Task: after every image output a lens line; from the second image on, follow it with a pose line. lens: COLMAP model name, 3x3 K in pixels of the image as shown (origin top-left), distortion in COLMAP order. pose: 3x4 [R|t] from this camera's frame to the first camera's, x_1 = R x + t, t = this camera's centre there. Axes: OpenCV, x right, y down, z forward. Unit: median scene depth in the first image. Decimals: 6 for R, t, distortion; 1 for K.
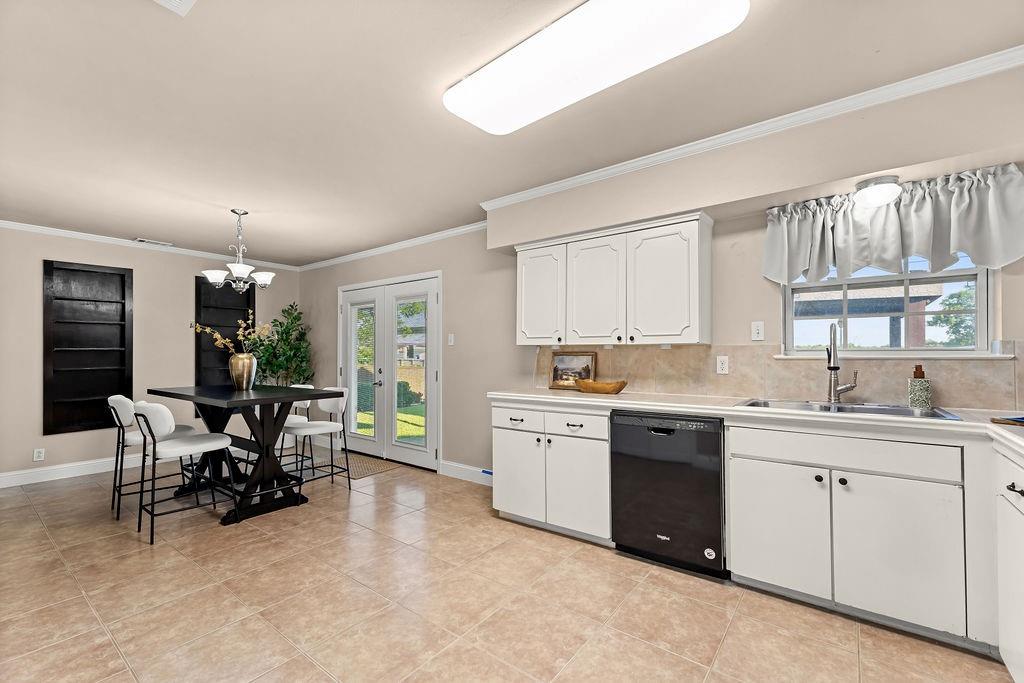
lens RADIAL K [[442.3, 0, 513.9], [0, 442.3, 343.5], [0, 0, 1]] dist [0.004335, 0.000689]
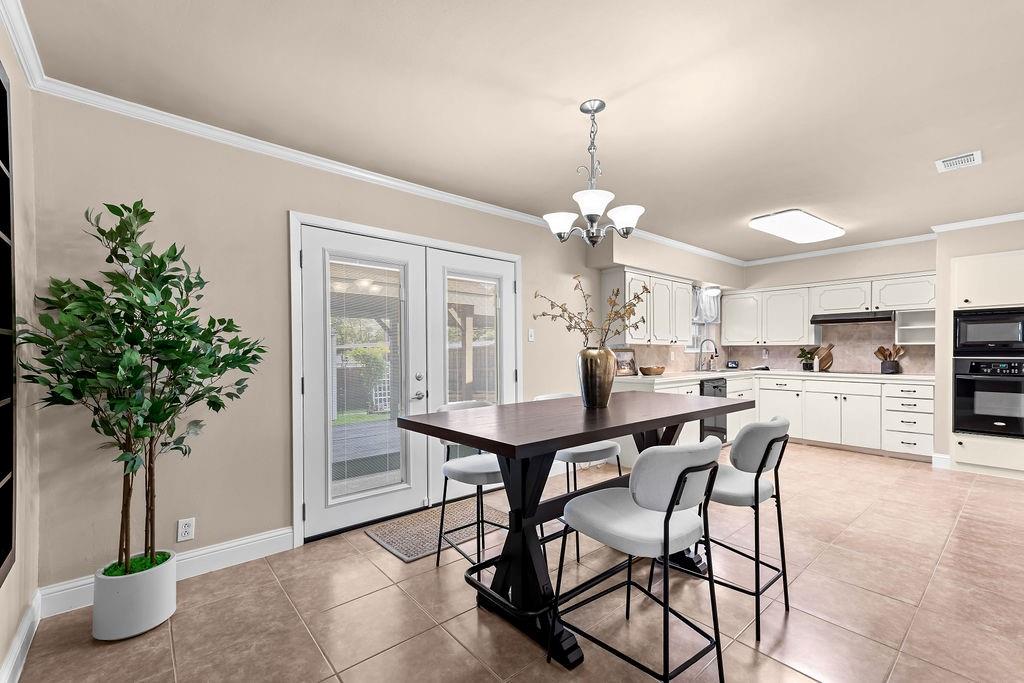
lens RADIAL K [[442.3, 0, 501.9], [0, 442.3, 348.5], [0, 0, 1]] dist [0.004335, 0.000689]
pose [[0.209660, 0.013327, 0.977684, -1.409493], [-0.014113, 0.999844, -0.010603, 0.039502], [-0.977673, -0.011575, 0.209815, 1.138275]]
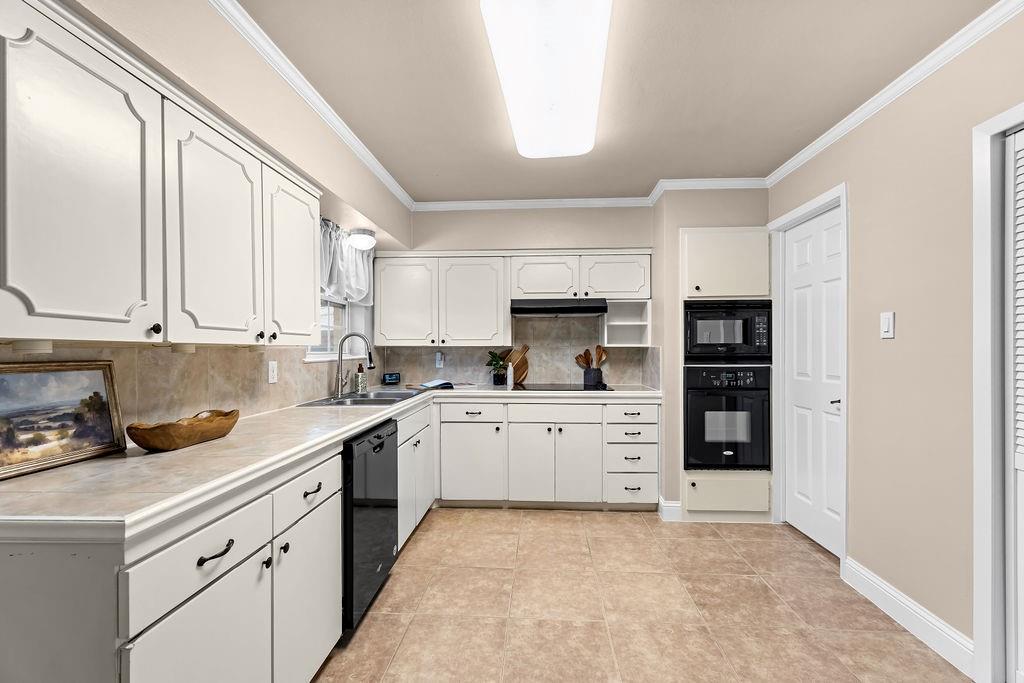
lens RADIAL K [[442.3, 0, 518.0], [0, 442.3, 352.5], [0, 0, 1]] dist [0.004335, 0.000689]
pose [[-0.571593, 0.003837, 0.820528, -0.391763], [-0.004794, 0.999956, -0.008015, 0.014068], [-0.820523, -0.008515, -0.571550, 0.934245]]
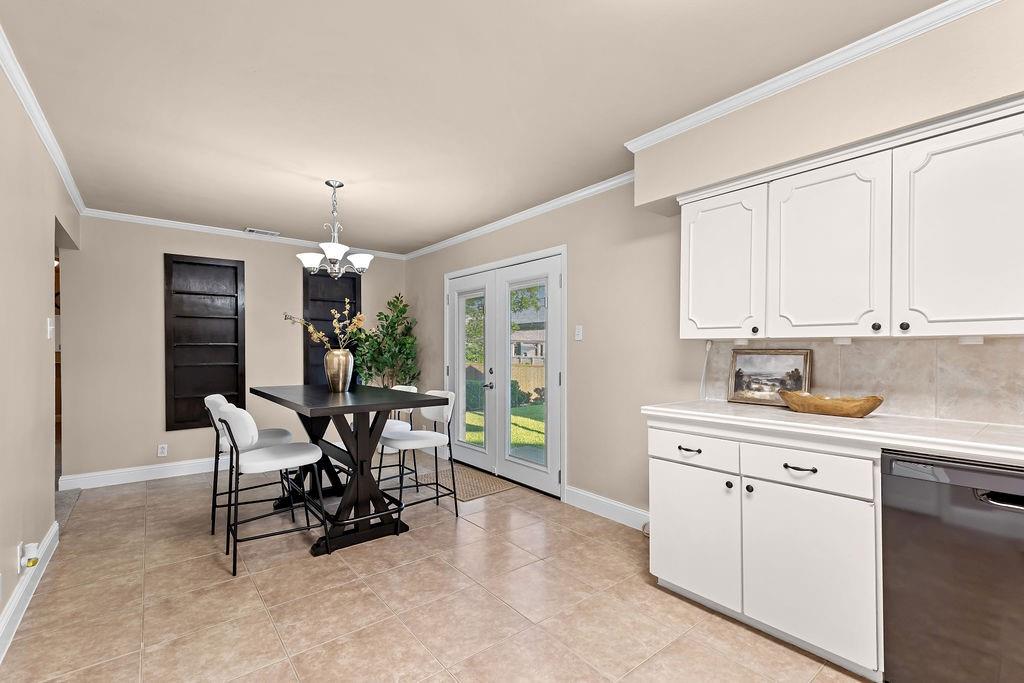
lens RADIAL K [[442.3, 0, 513.5], [0, 442.3, 349.5], [0, 0, 1]] dist [0.004335, 0.000689]
pose [[0.972738, 0.004227, -0.231870, -0.092178], [0.000331, 0.999808, 0.019615, 0.006714], [0.231908, -0.019157, 0.972549, 0.268074]]
